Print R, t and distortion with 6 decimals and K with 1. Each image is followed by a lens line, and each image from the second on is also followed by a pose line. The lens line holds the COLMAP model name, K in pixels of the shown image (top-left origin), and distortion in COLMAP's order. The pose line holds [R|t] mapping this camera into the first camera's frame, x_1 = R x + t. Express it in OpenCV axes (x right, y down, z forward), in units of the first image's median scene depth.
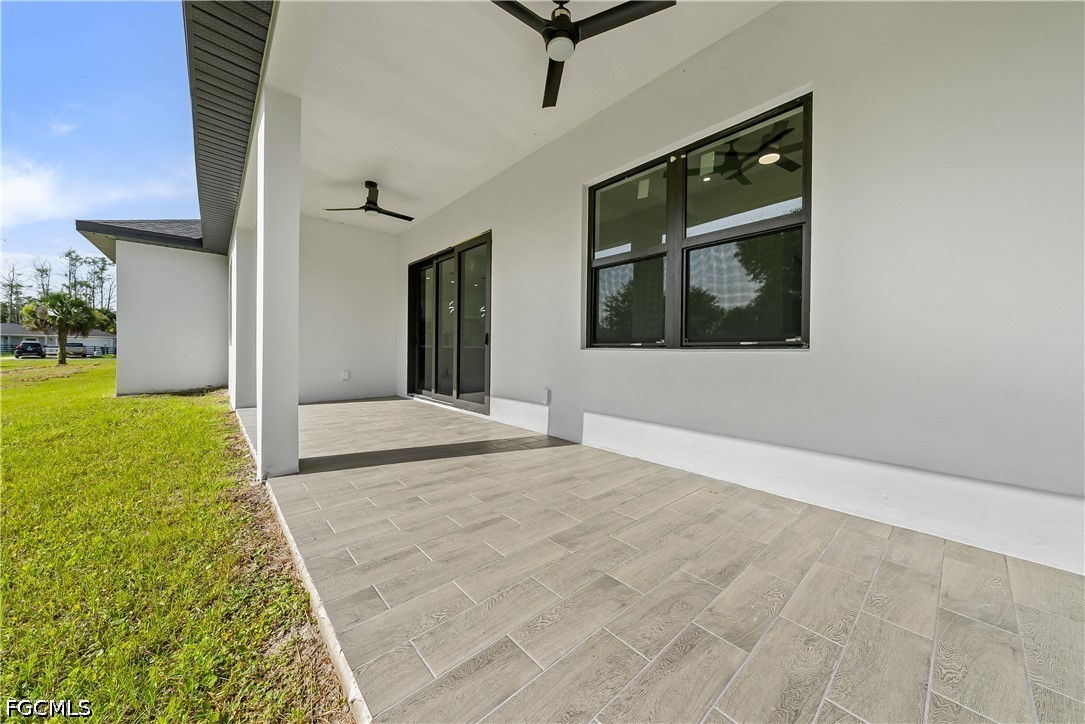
lens RADIAL K [[372.3, 0, 541.4], [0, 372.3, 355.5], [0, 0, 1]] dist [-0.003282, -0.000288]
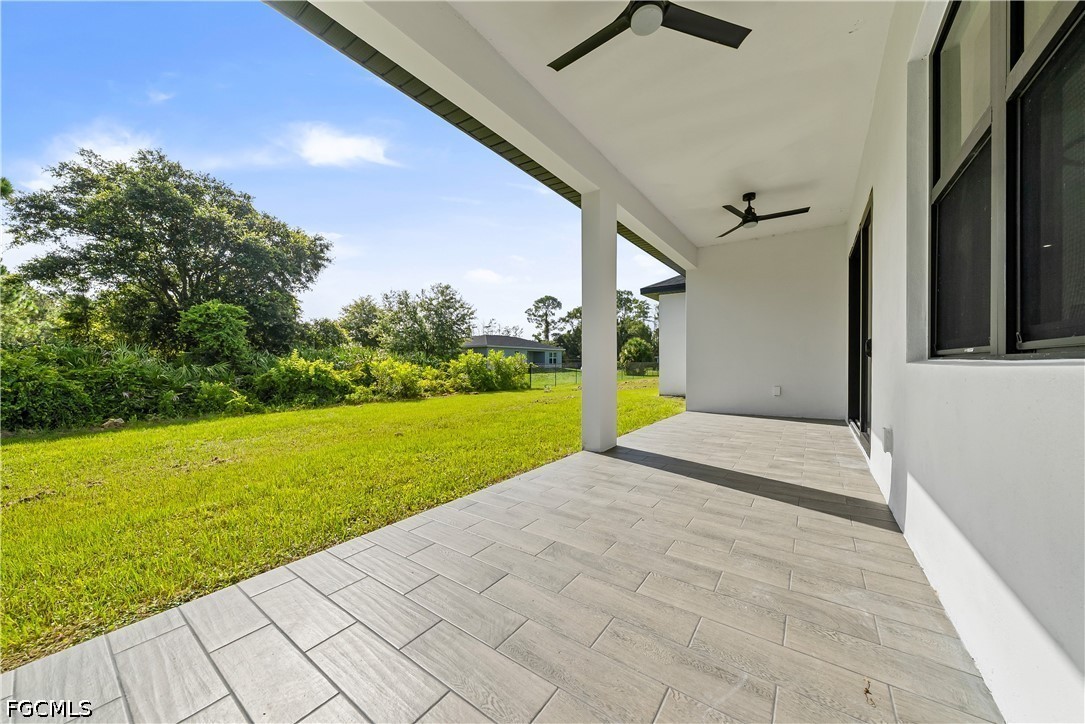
lens RADIAL K [[372.3, 0, 541.6], [0, 372.3, 364.9], [0, 0, 1]] dist [-0.003282, -0.000288]
pose [[0.223155, -0.007786, -0.974752, 0.715687], [-0.005744, 0.999940, -0.009302, -0.005939], [0.974766, 0.007675, 0.223097, 0.483965]]
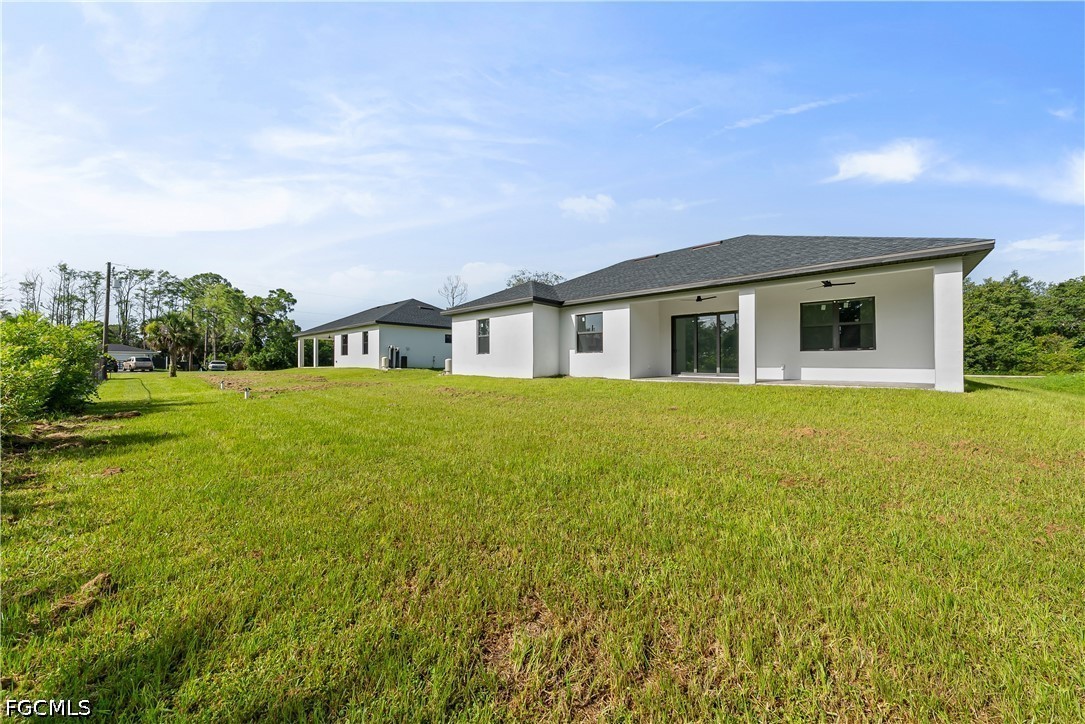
lens RADIAL K [[372.3, 0, 540.4], [0, 372.3, 357.8], [0, 0, 1]] dist [-0.003282, -0.000288]
pose [[0.994323, -0.014163, 0.105454, -3.507678], [0.016366, 0.999665, -0.020054, 0.095992], [-0.105135, 0.021666, 0.994222, -2.830101]]
